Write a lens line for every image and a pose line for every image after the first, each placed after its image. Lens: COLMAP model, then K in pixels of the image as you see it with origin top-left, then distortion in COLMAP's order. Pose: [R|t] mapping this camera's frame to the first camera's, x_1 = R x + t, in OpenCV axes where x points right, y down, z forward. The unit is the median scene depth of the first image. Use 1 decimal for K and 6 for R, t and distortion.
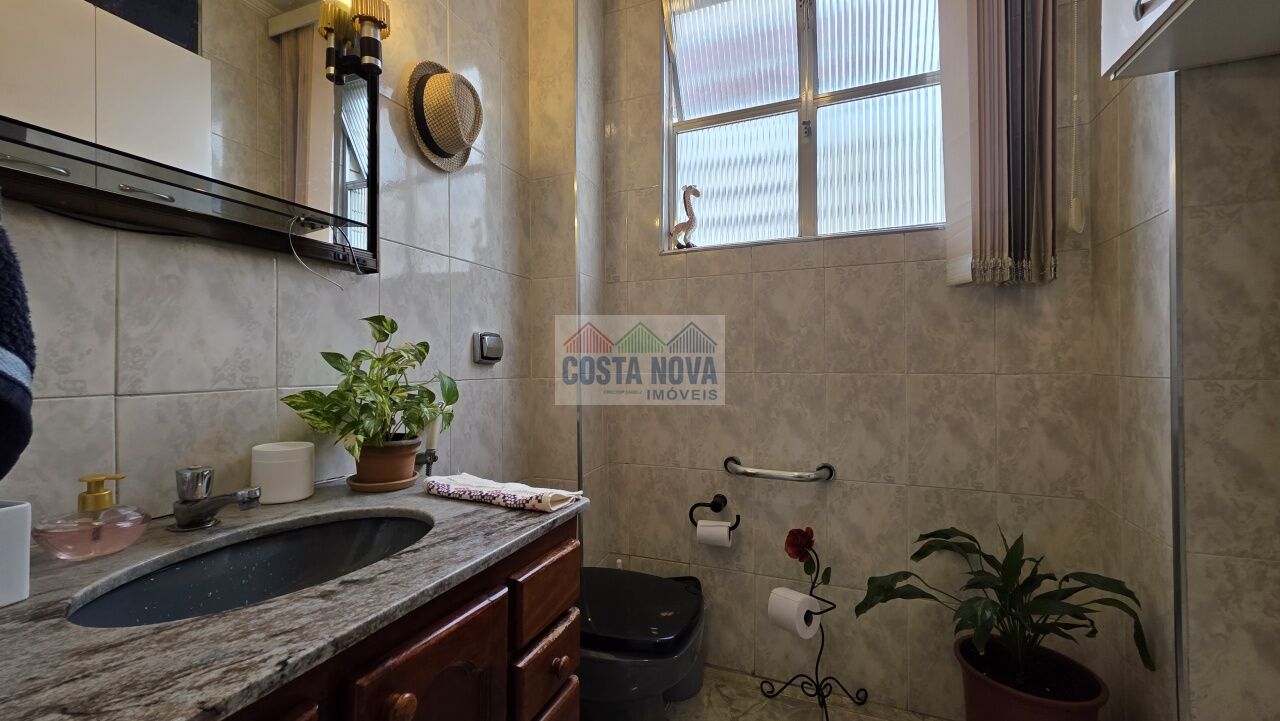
lens RADIAL K [[509.0, 0, 638.2], [0, 509.0, 360.5], [0, 0, 1]] dist [0.000000, -0.000328]
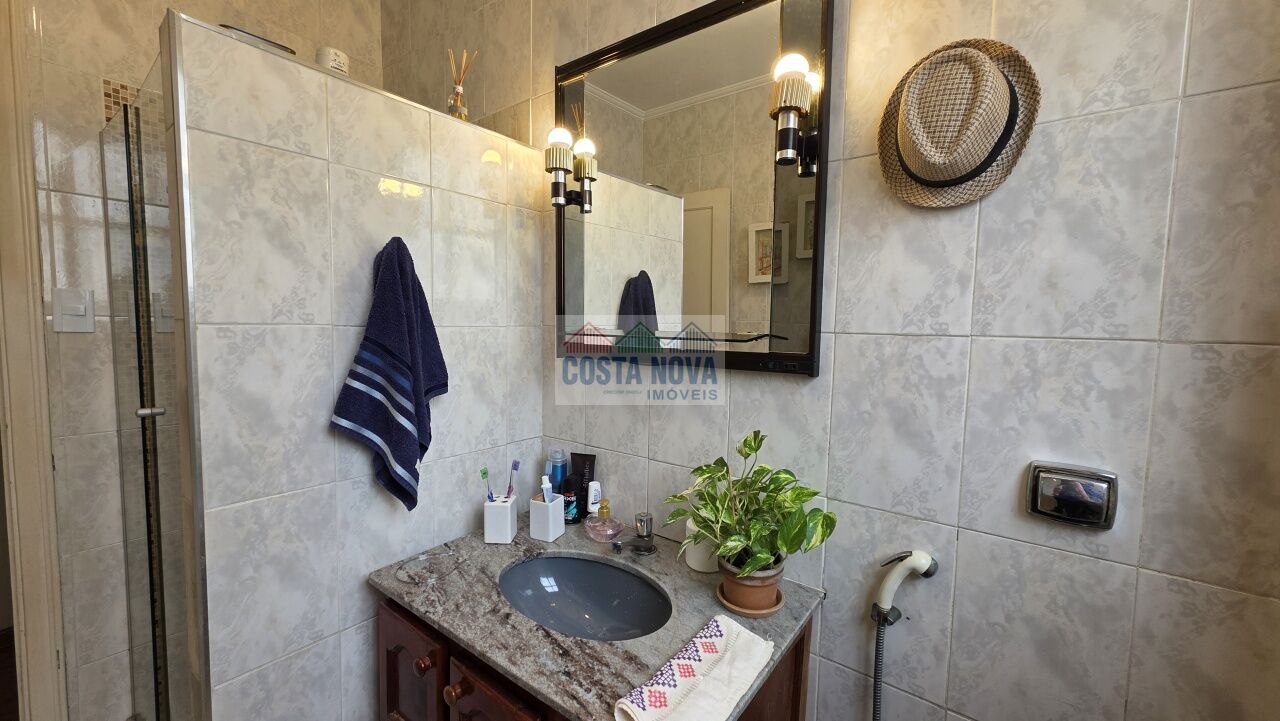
lens RADIAL K [[509.0, 0, 635.0], [0, 509.0, 360.0], [0, 0, 1]] dist [0.000000, -0.000328]
pose [[-0.274376, 0.059143, -0.959802, 0.604518], [-0.014555, 0.997737, 0.065642, -0.357966], [0.961512, 0.031980, -0.272894, 1.317947]]
